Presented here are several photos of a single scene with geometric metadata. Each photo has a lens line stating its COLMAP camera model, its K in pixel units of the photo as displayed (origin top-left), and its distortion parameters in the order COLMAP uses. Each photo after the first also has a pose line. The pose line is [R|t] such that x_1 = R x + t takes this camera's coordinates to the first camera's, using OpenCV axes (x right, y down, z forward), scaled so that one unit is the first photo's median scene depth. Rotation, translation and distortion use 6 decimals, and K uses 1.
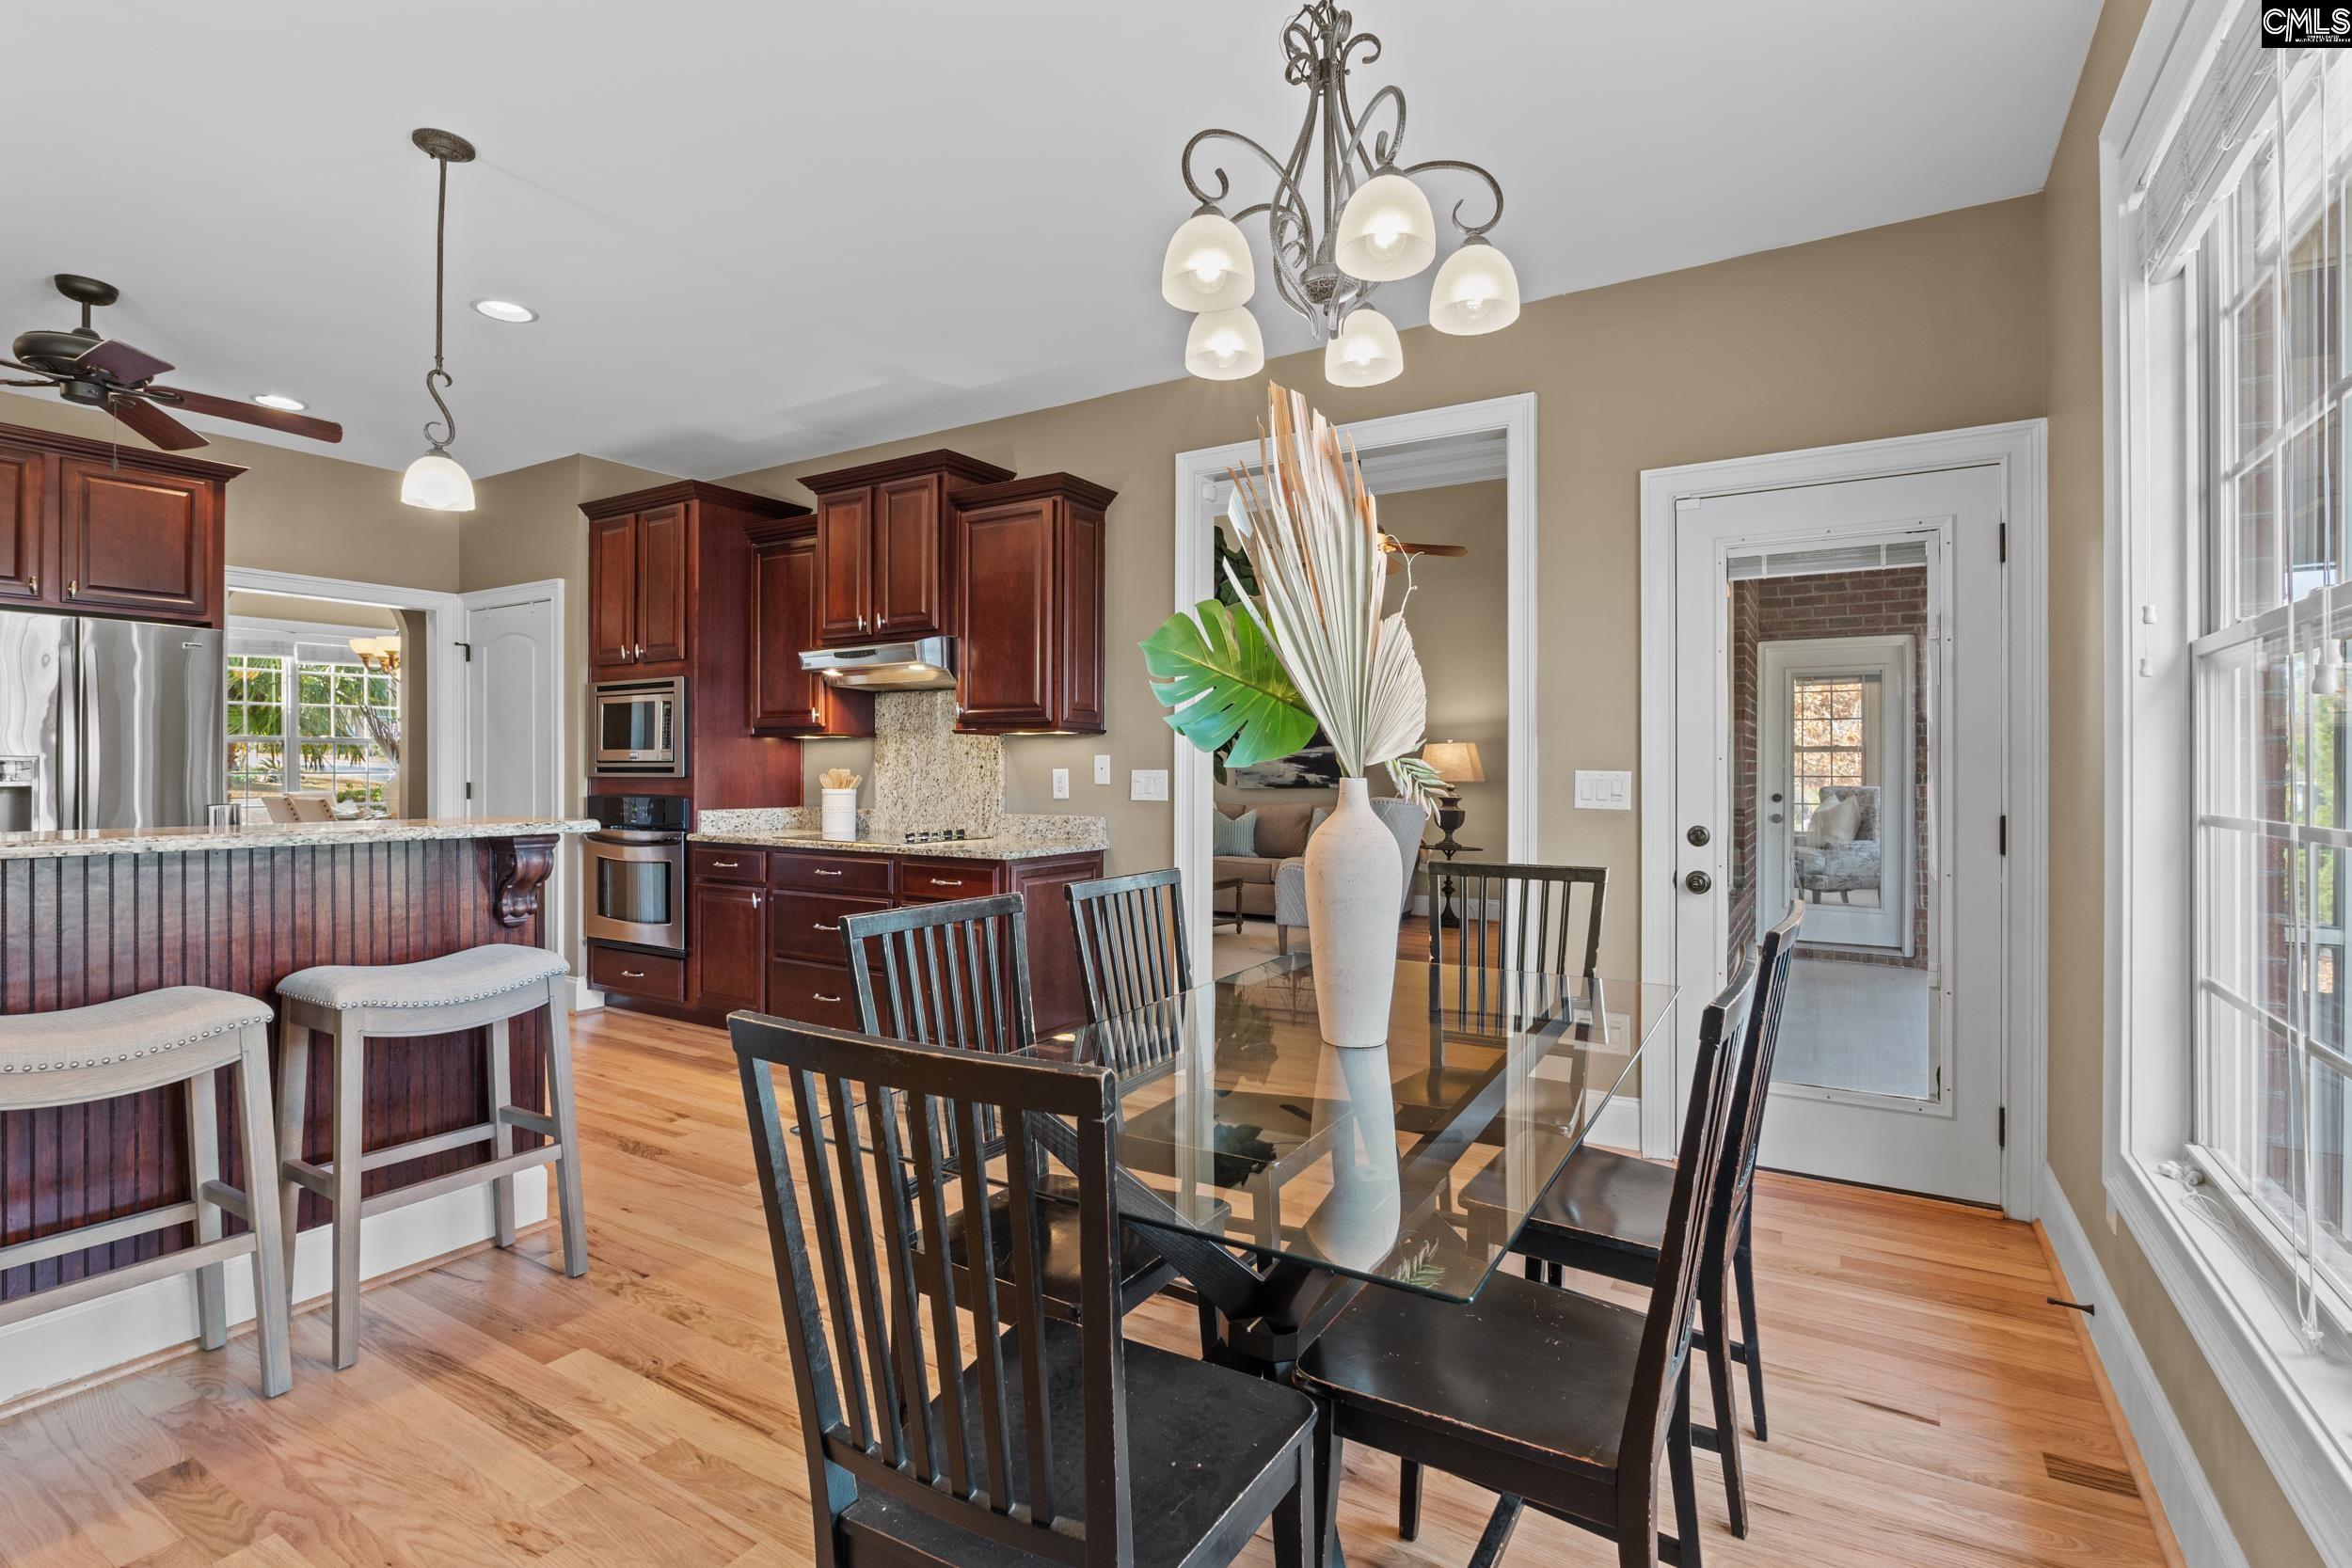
lens RADIAL K [[1095.2, 0, 1157.8], [0, 1095.2, 773.5], [0, 0, 1]] dist [-0.004661, -0.000135]
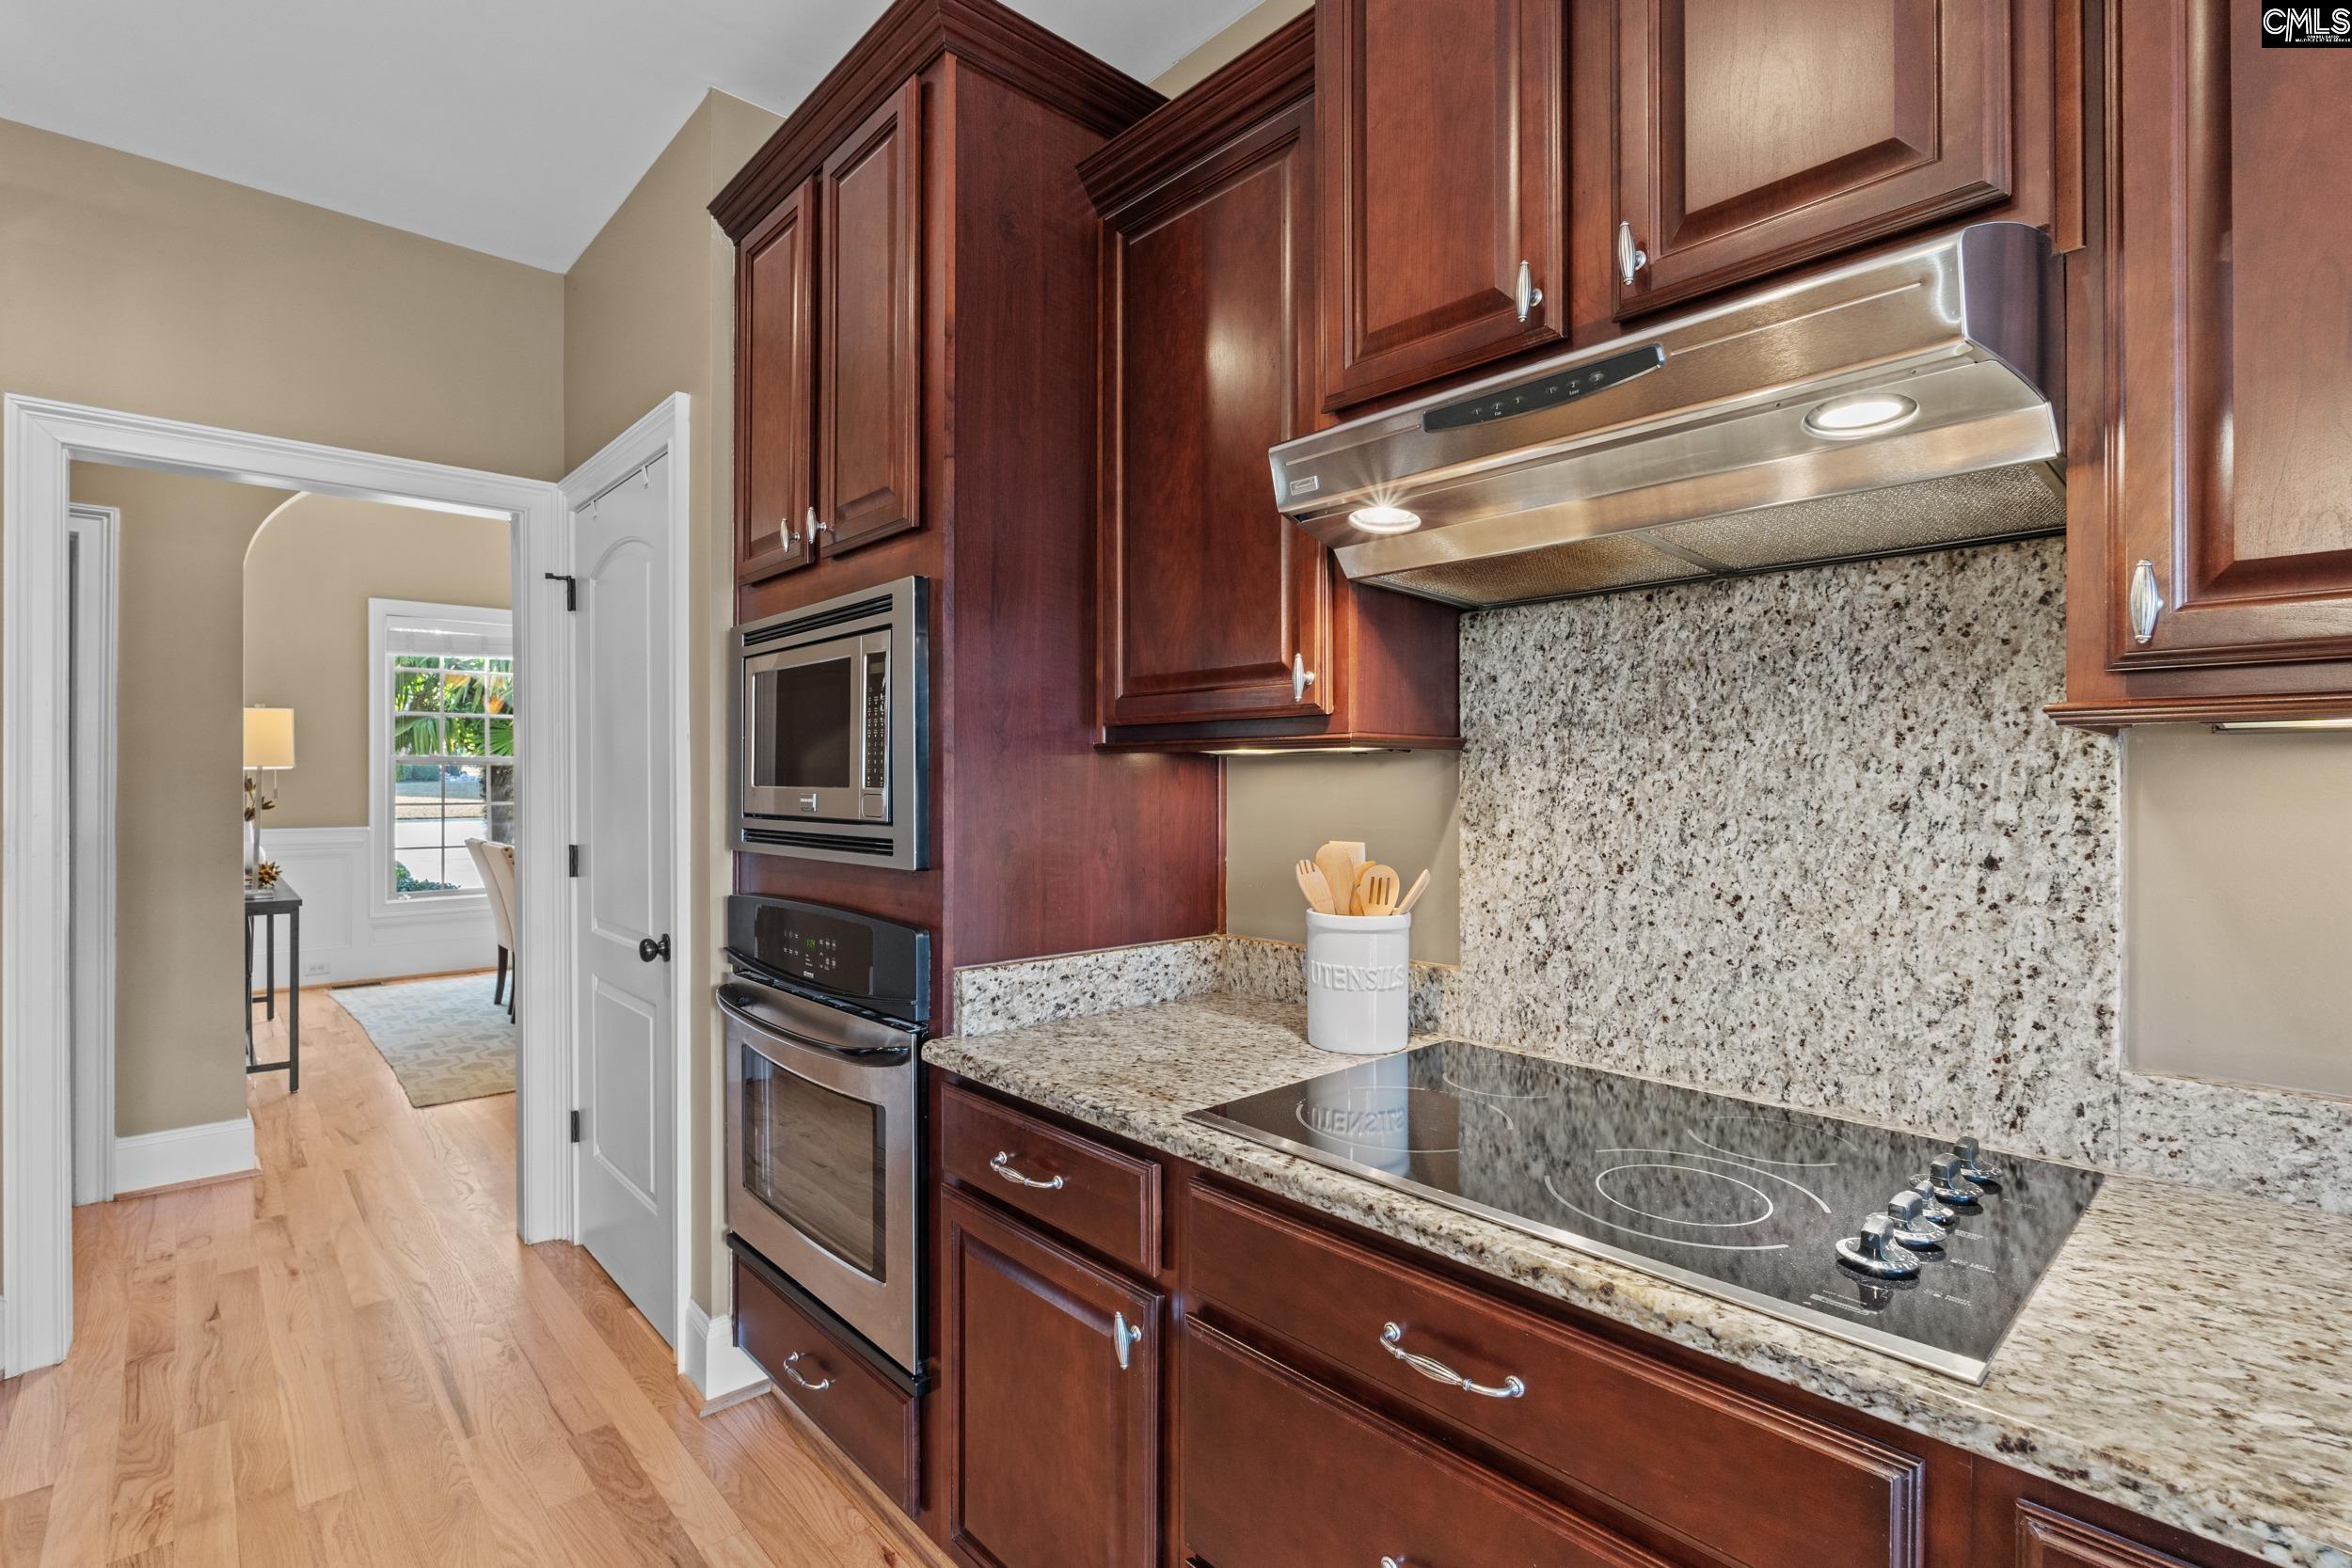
lens RADIAL K [[1095.2, 0, 1180.5], [0, 1095.2, 782.7], [0, 0, 1]] dist [-0.004661, -0.000135]
pose [[0.966427, -0.001649, -0.256935, -0.257392], [0.000482, 0.999989, -0.004607, -0.021810], [0.256939, 0.004328, 0.966418, 0.670298]]
